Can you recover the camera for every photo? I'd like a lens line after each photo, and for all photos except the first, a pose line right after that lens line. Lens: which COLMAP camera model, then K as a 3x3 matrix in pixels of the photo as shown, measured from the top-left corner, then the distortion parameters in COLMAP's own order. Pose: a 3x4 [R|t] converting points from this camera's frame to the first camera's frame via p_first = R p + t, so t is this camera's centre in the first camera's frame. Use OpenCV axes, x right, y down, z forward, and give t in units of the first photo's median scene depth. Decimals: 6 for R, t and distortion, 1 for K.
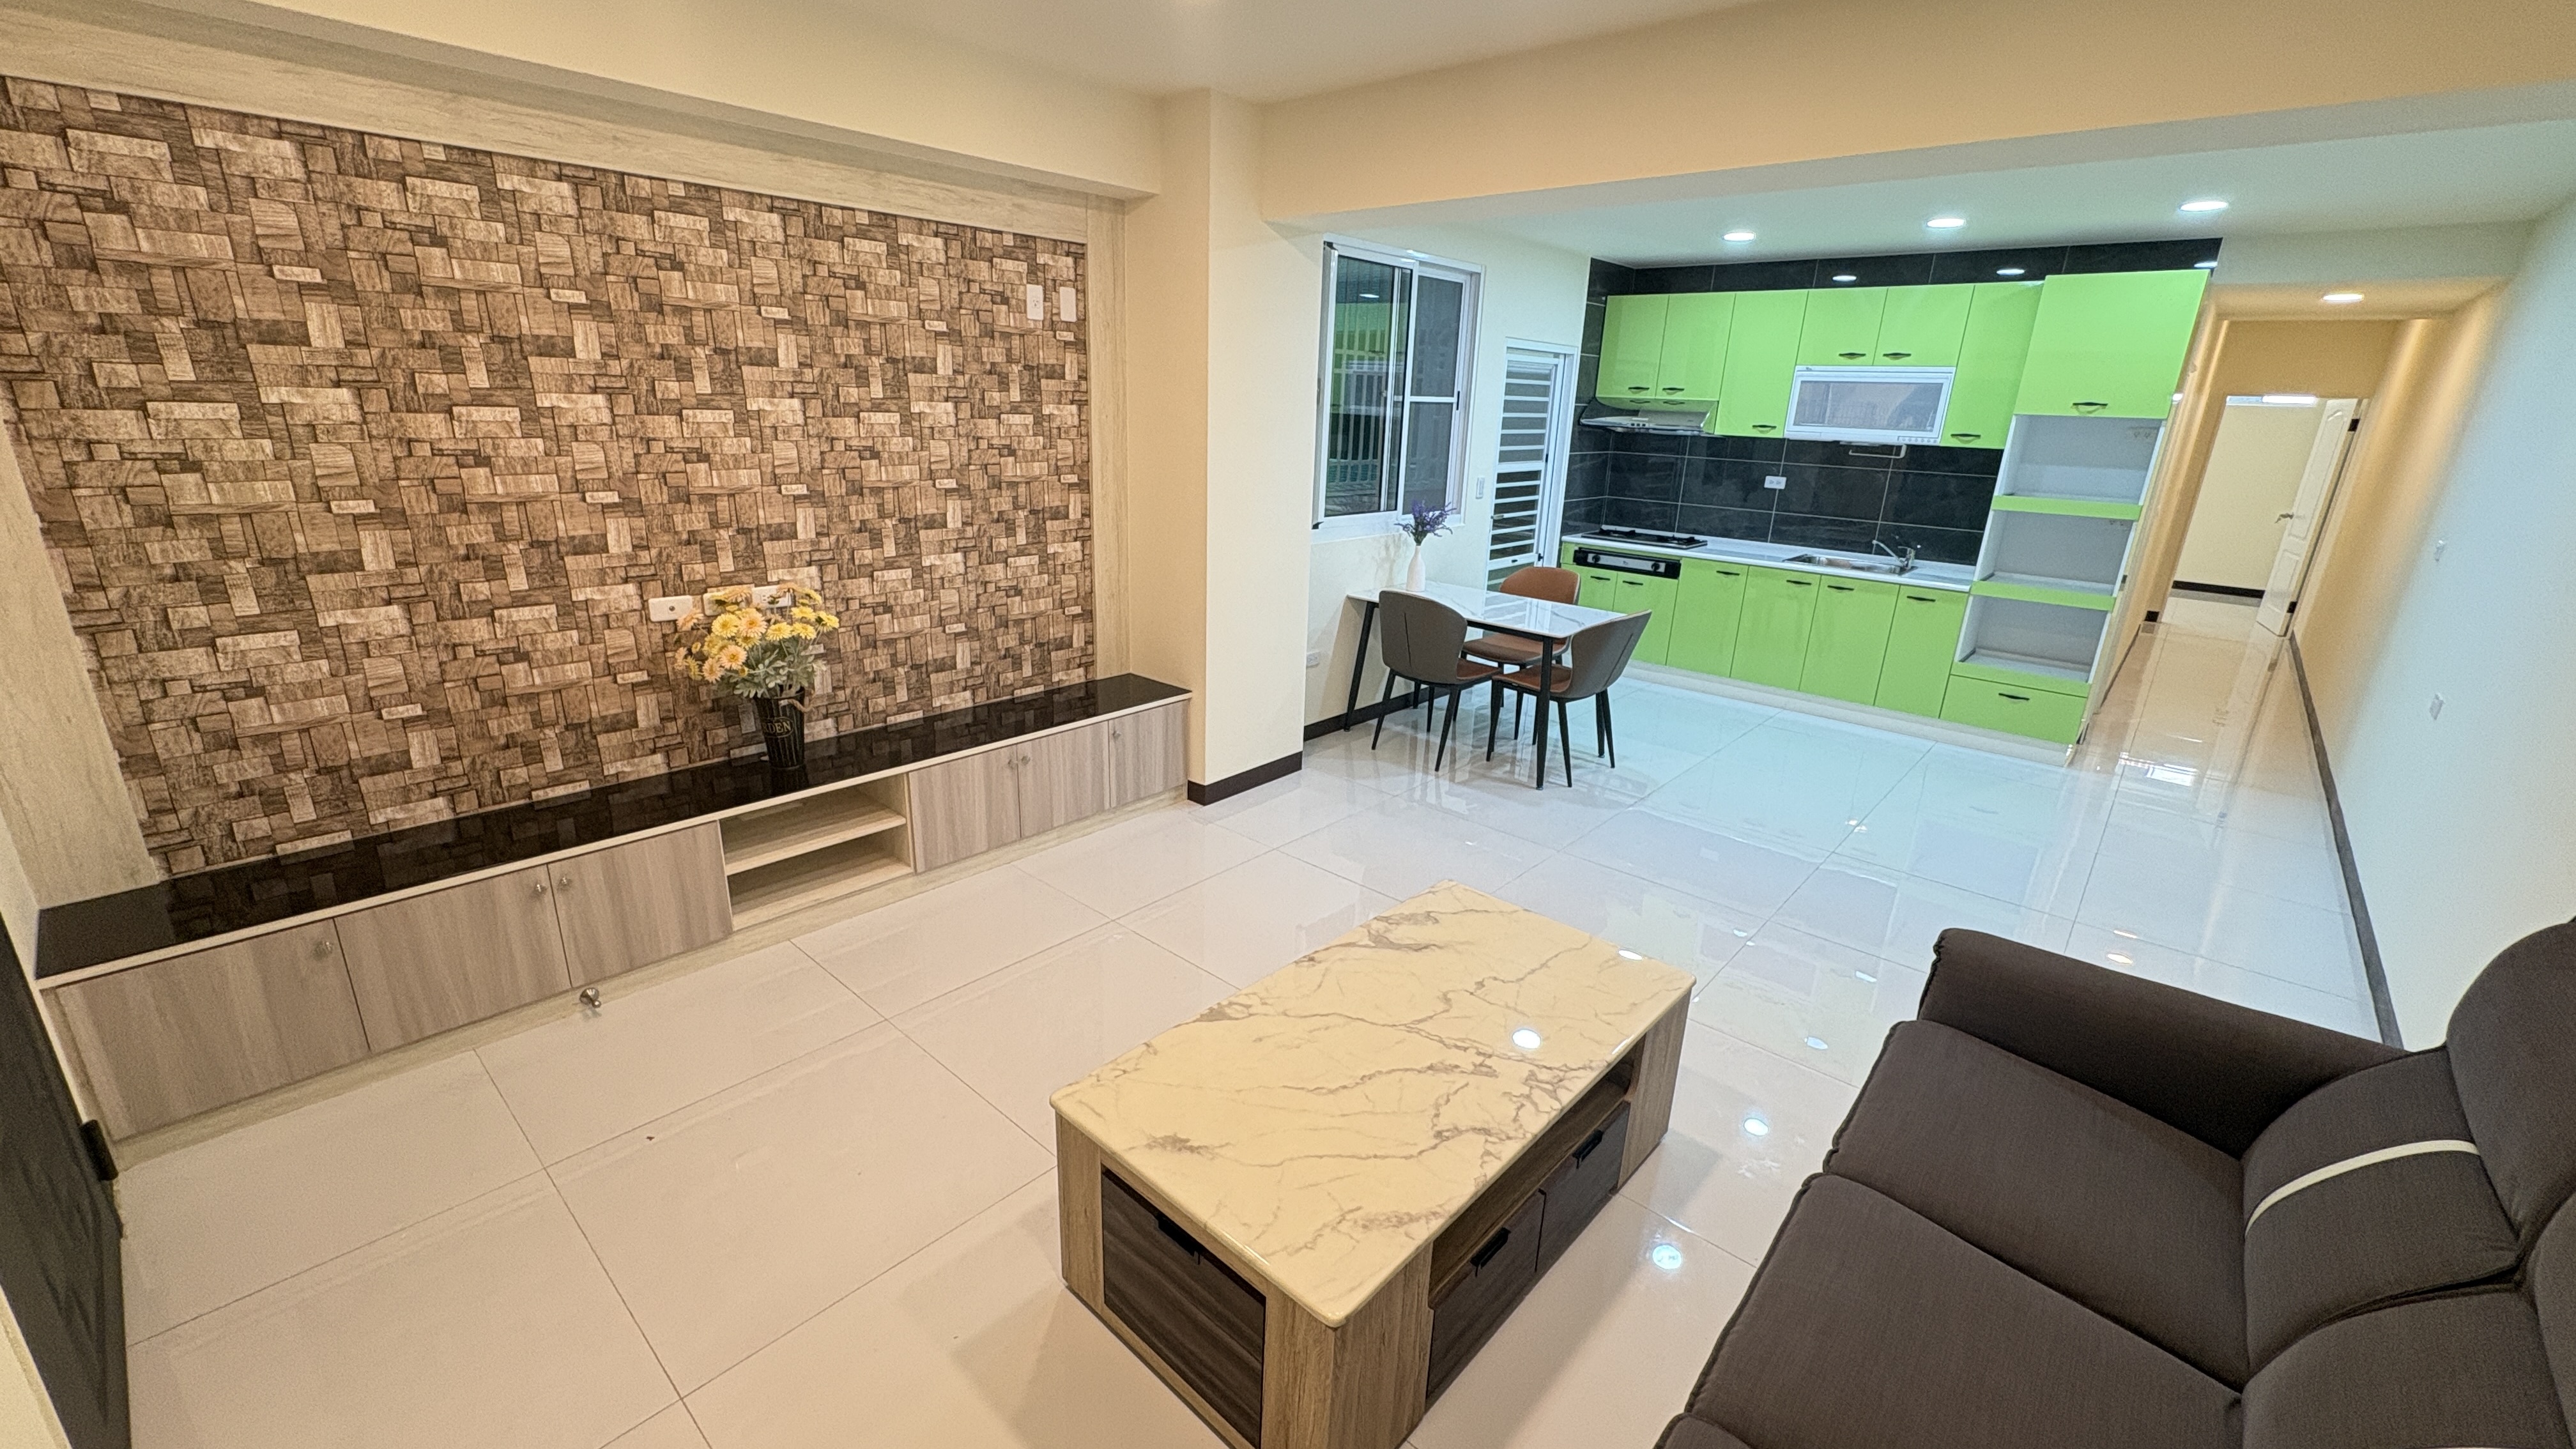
lens RADIAL K [[1027.5, 0, 1280.5], [0, 1027.5, 718.6], [0, 0, 1]] dist [0.003700, -0.000526]
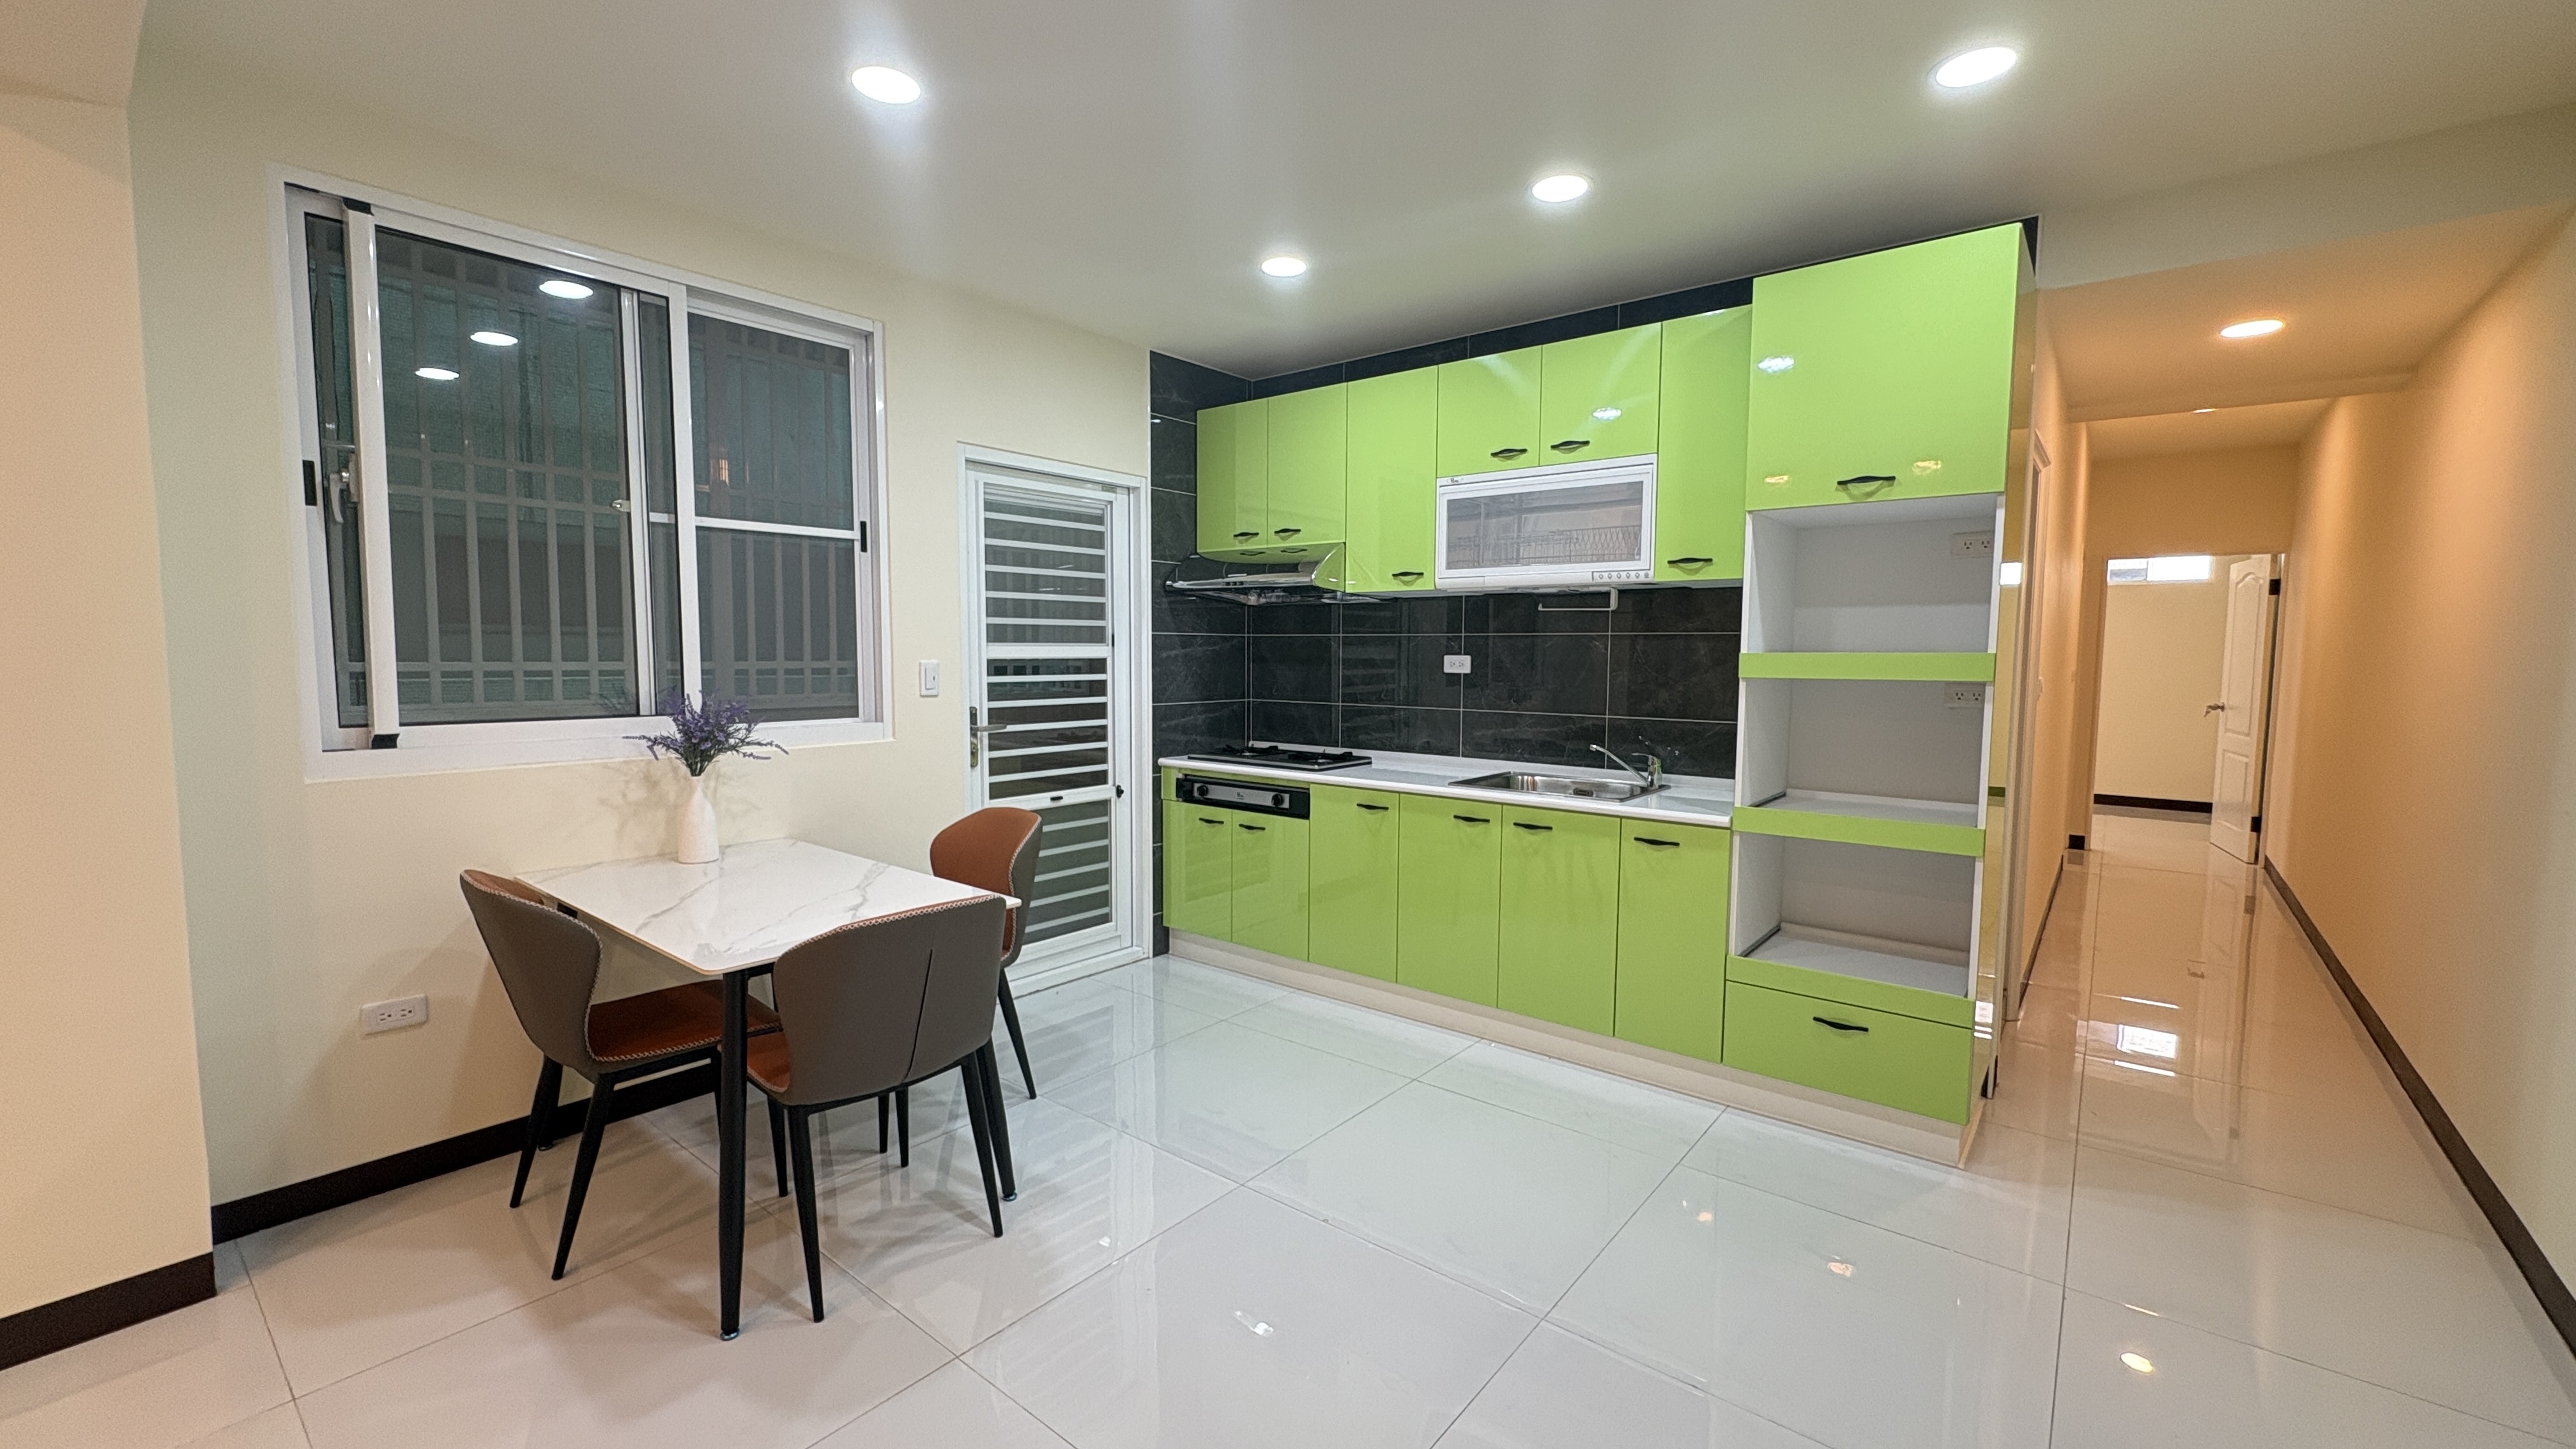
lens RADIAL K [[1027.5, 0, 1273.7], [0, 1027.5, 726.0], [0, 0, 1]] dist [0.003700, -0.000526]
pose [[0.998785, -0.031984, 0.037486, 0.409171], [0.039619, 0.973563, -0.224955, -0.062417], [-0.029301, 0.226167, 0.973648, 0.463762]]
